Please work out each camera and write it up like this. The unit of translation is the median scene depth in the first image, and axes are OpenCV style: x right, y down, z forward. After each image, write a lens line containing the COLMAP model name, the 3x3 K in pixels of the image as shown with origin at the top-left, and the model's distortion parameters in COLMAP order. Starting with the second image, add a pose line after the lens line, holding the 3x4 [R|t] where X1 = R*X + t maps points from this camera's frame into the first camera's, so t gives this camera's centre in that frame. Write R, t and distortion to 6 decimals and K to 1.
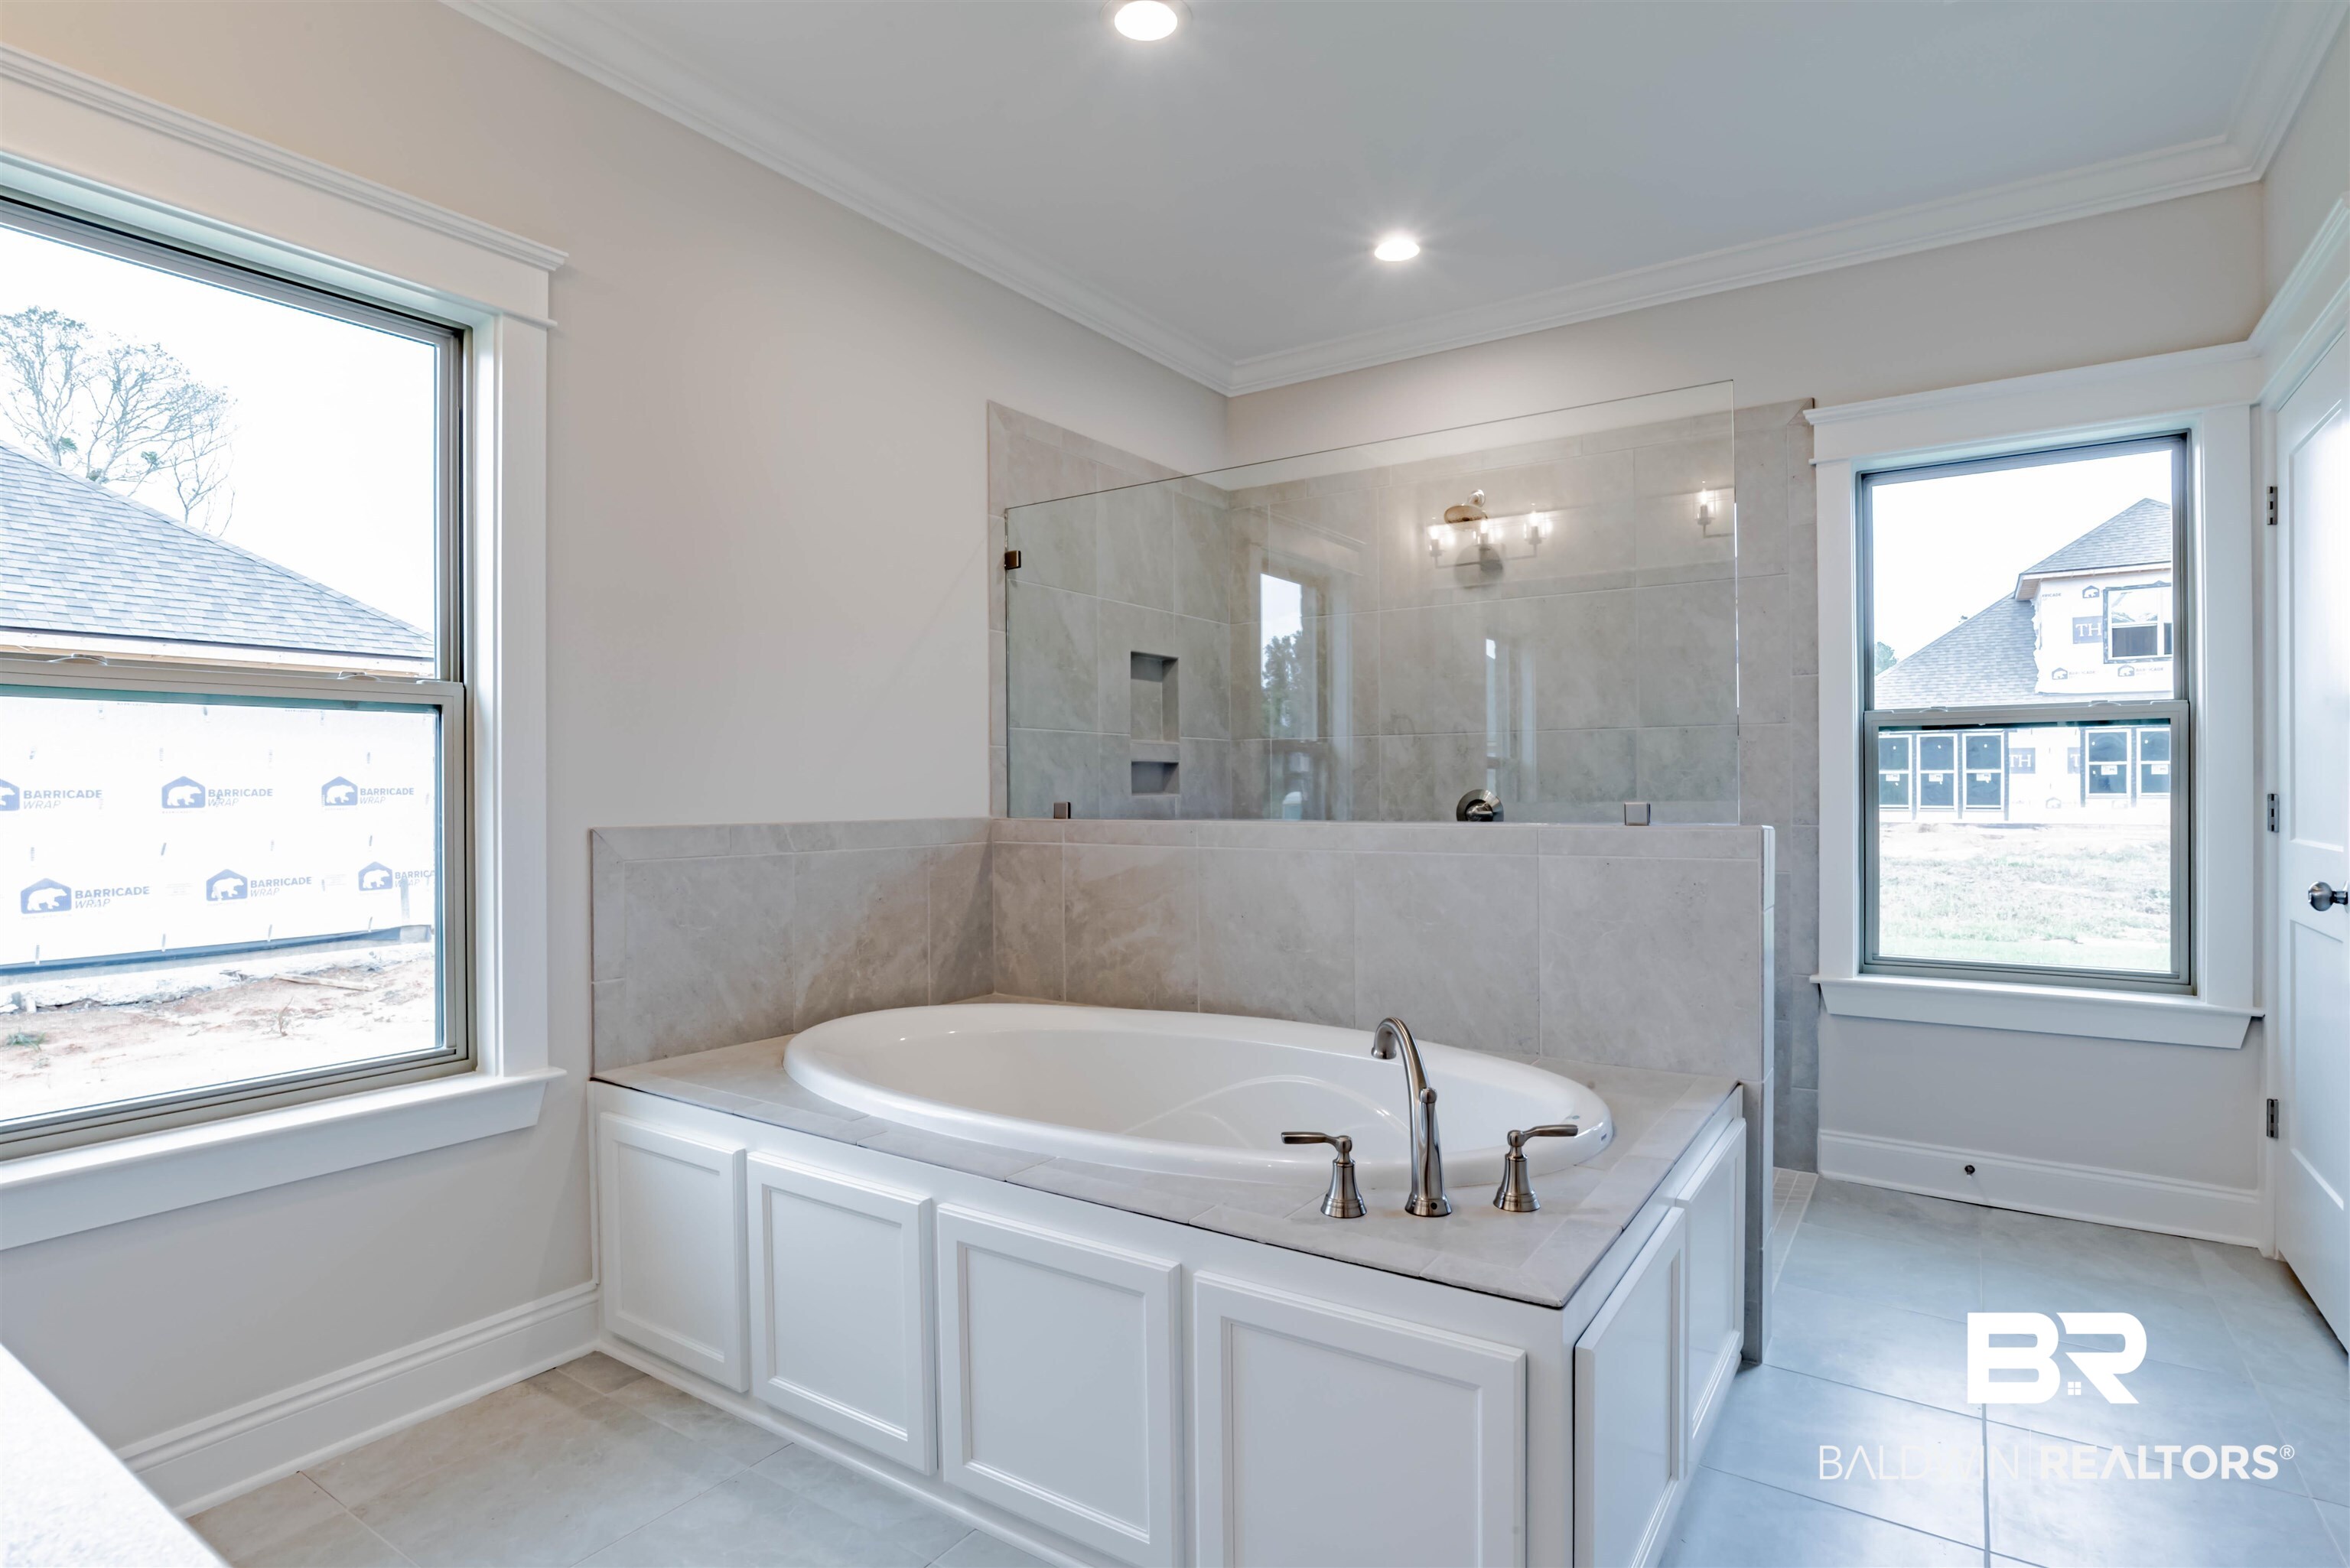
lens RADIAL K [[1189.4, 0, 1178.8], [0, 1189.4, 787.8], [0, 0, 1]] dist [-0.041261, 0.020372]
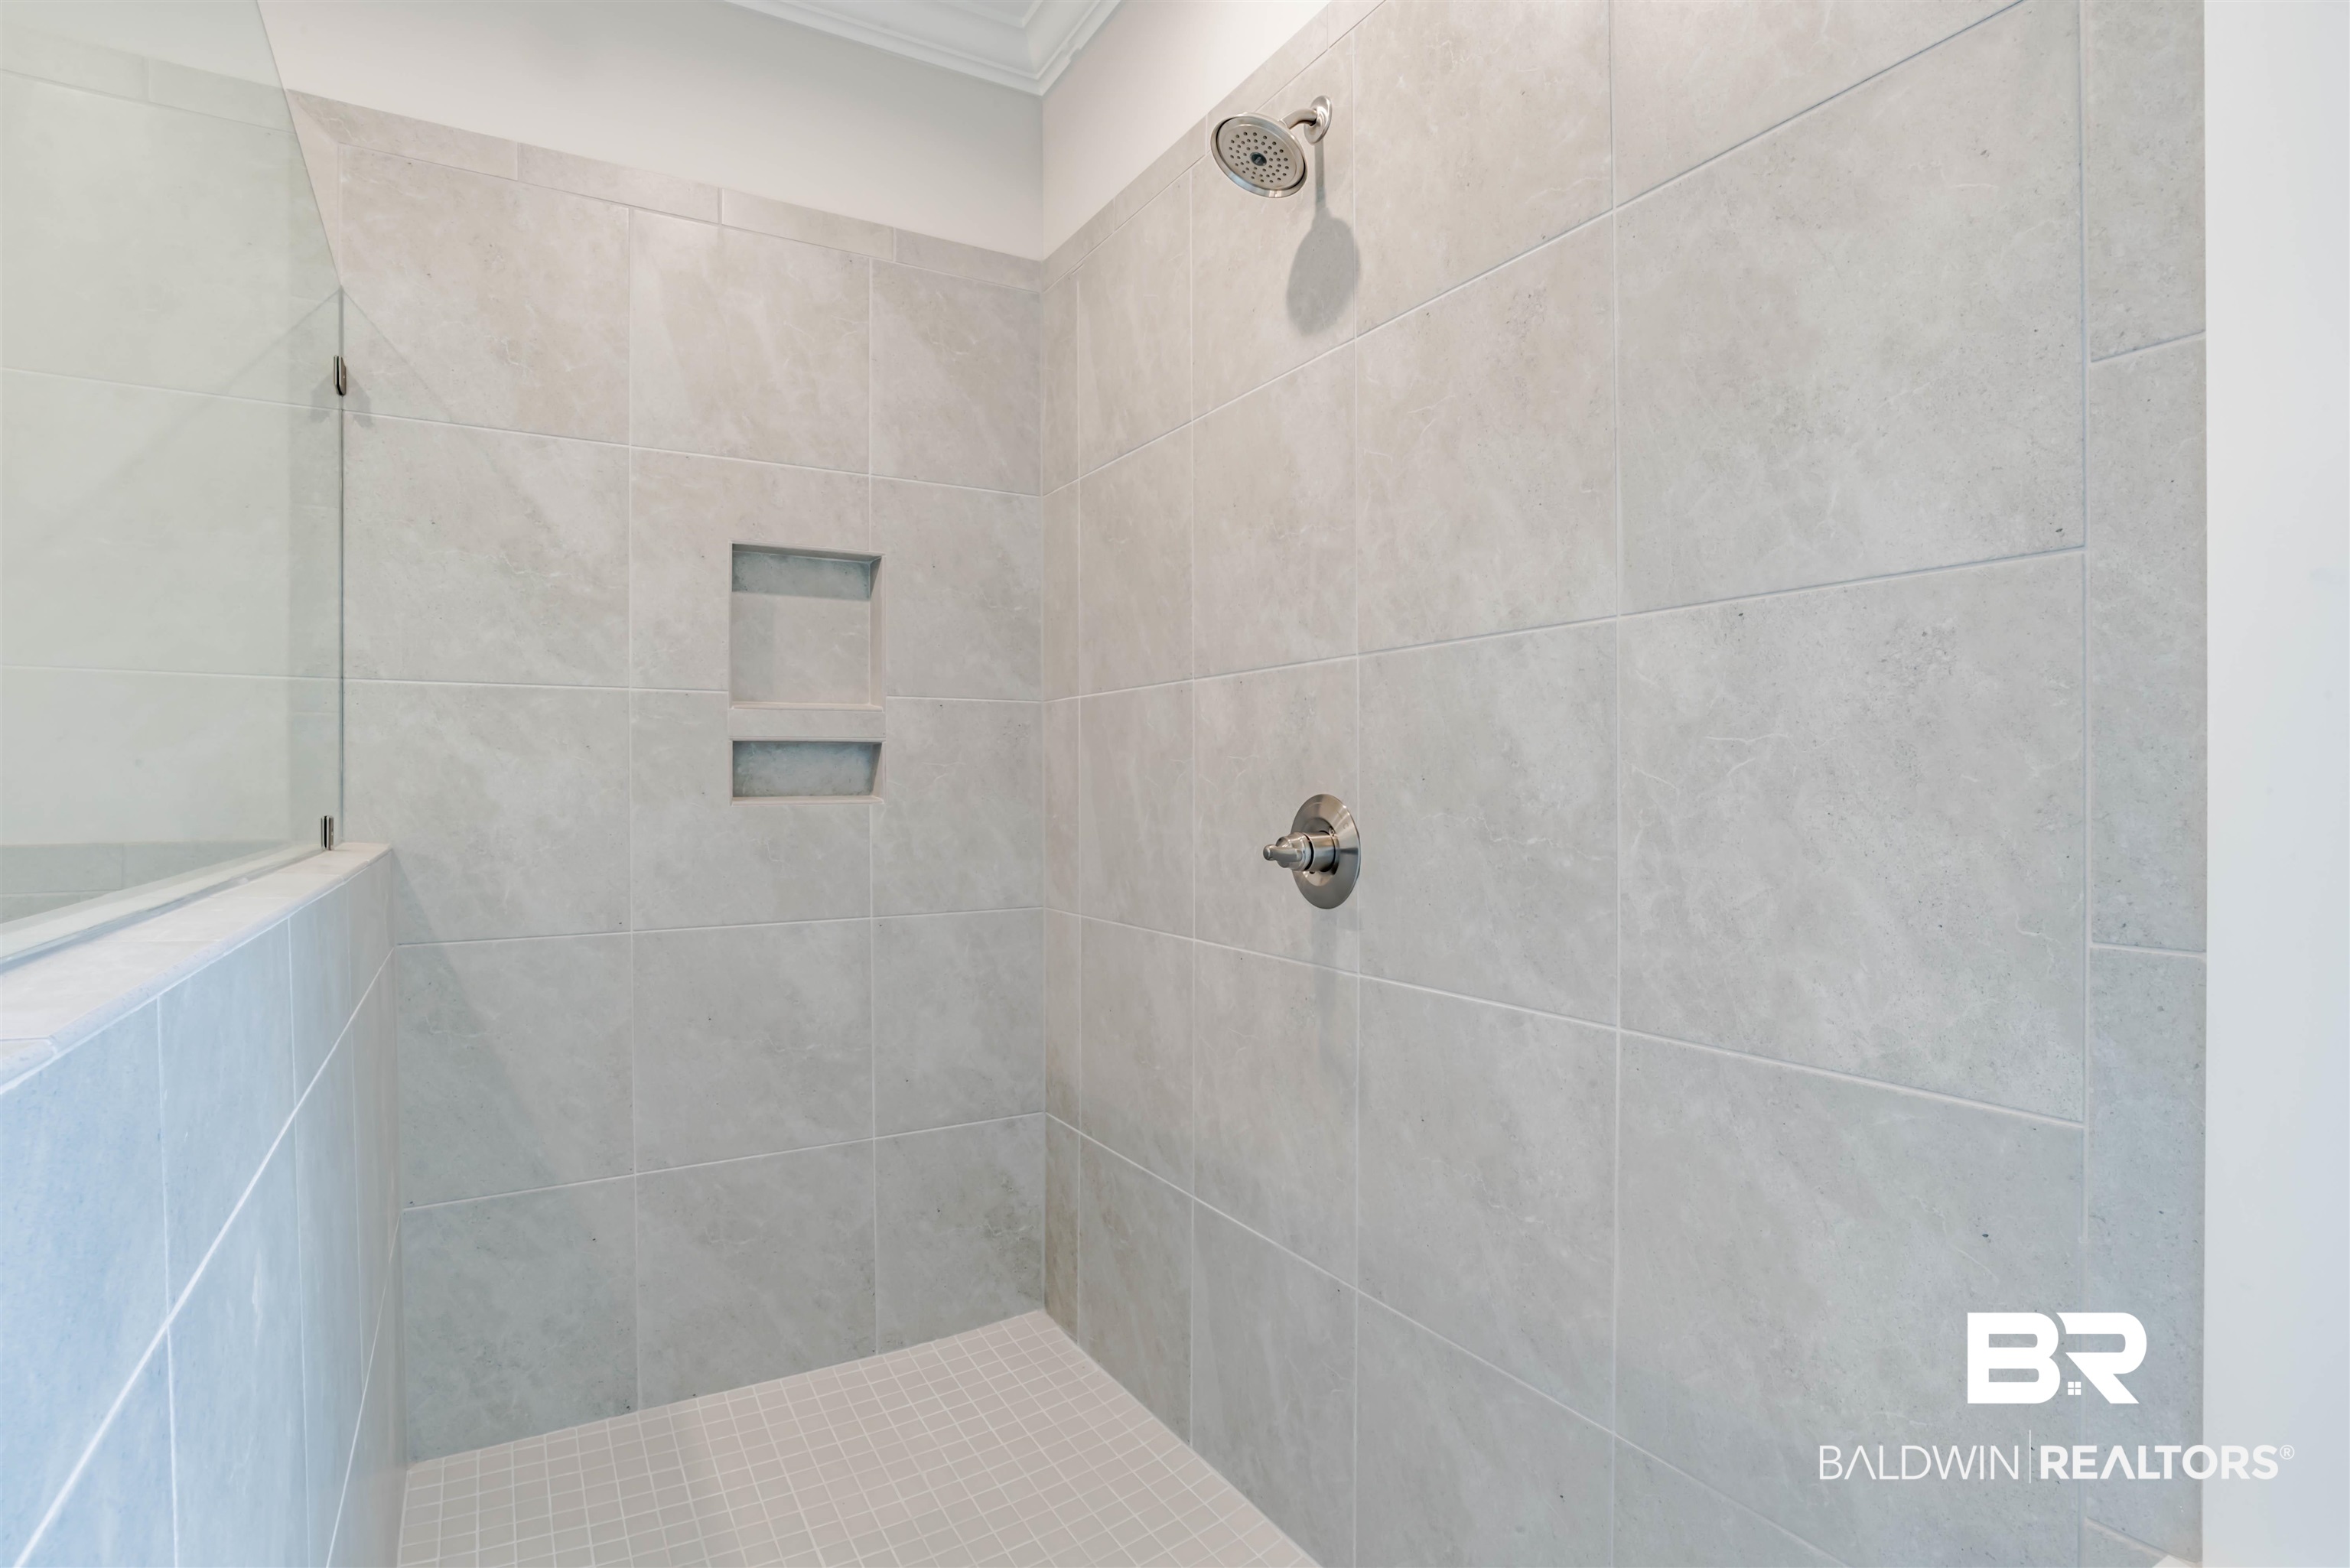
lens RADIAL K [[1189.4, 0, 1177.6], [0, 1189.4, 780.7], [0, 0, 1]] dist [-0.041261, 0.020372]
pose [[0.902488, 0.000967, -0.430715, 0.402586], [-0.001411, 0.999999, -0.000711, -0.003086], [0.430713, 0.001249, 0.902488, 0.610574]]
